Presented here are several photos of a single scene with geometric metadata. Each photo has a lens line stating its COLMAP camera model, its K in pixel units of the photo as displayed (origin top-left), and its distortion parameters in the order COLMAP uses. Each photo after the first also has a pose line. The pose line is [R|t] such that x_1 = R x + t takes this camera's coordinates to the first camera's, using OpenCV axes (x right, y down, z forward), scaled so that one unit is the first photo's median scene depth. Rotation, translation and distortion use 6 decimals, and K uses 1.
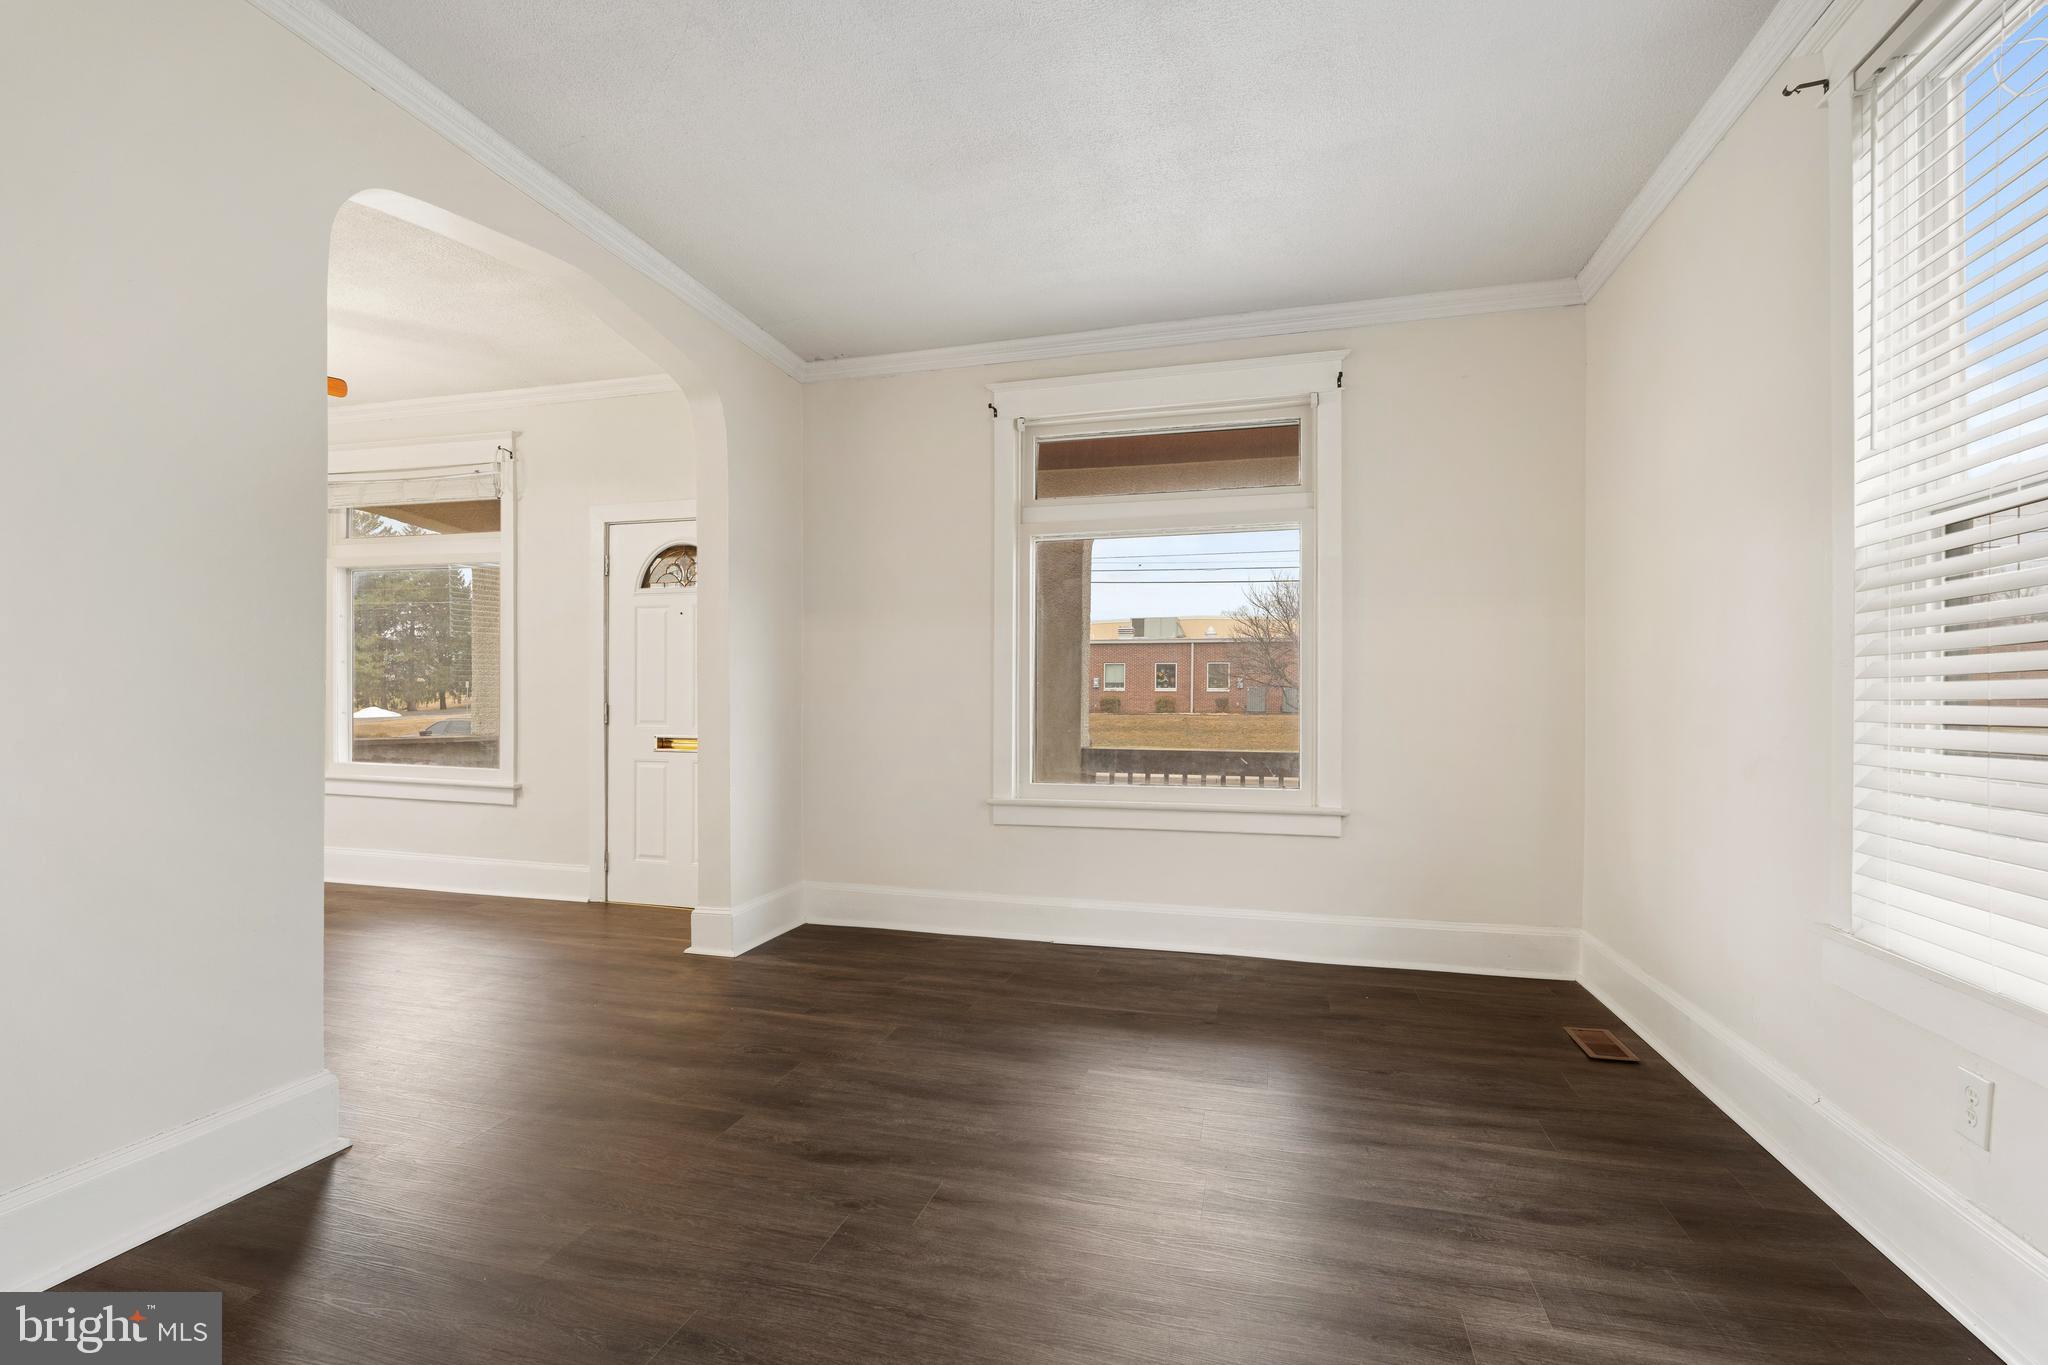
lens RADIAL K [[910.6, 0, 1023.3], [0, 910.6, 693.9], [0, 0, 1]] dist [0.000159, 0.000158]
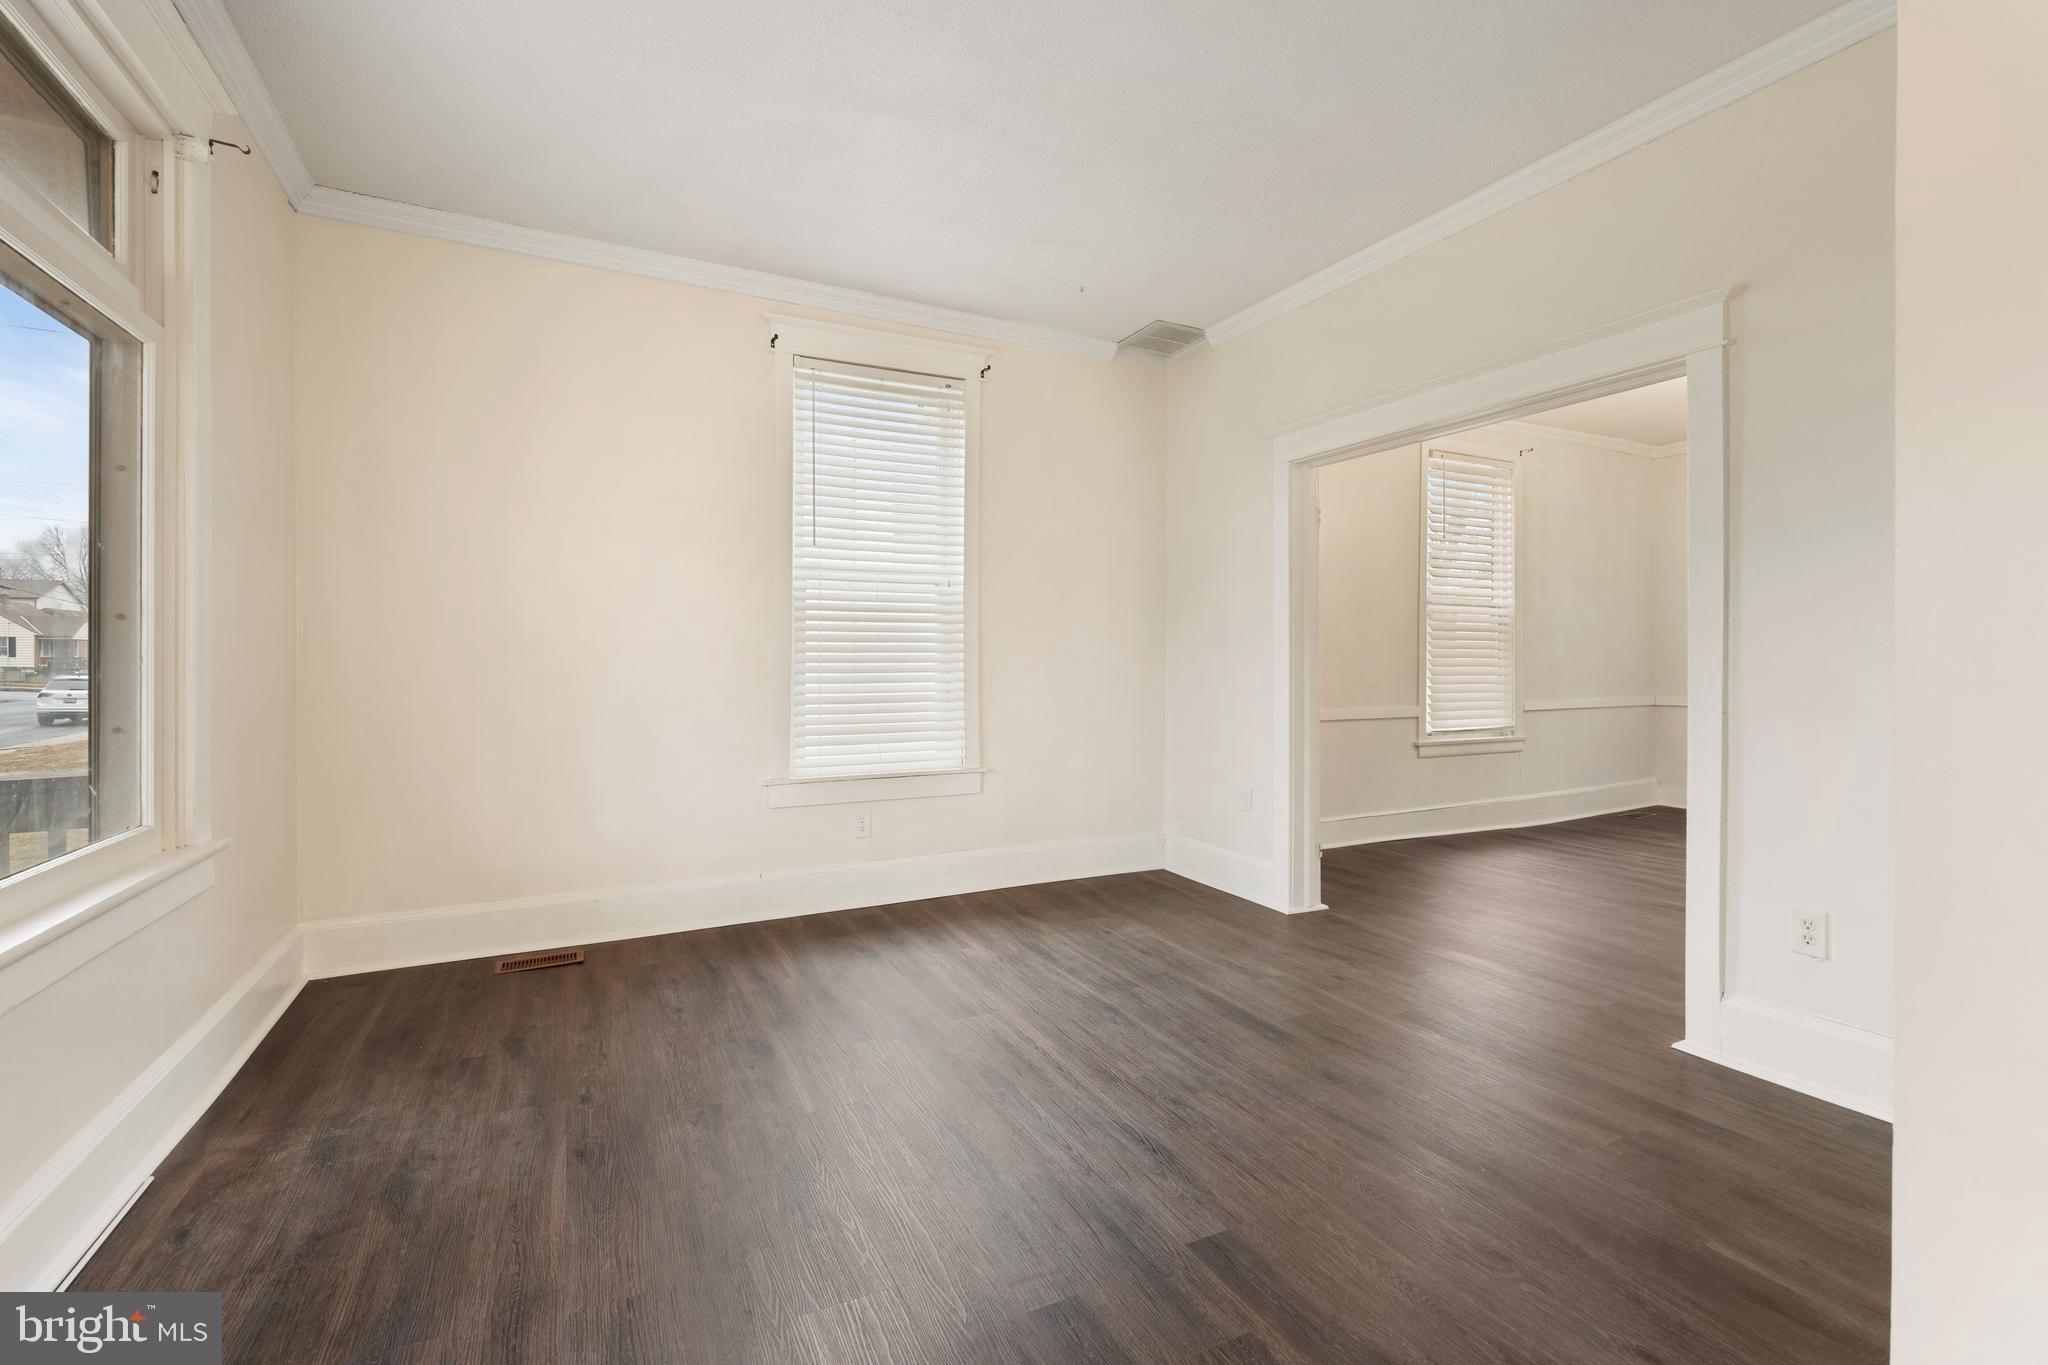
lens RADIAL K [[910.6, 0, 1022.4], [0, 910.6, 669.0], [0, 0, 1]] dist [0.000159, 0.000158]
pose [[-0.670057, -0.011135, 0.742226, -0.466685], [-0.007723, 0.999938, 0.008029, -0.000333], [-0.742270, -0.000352, -0.670101, 0.981391]]
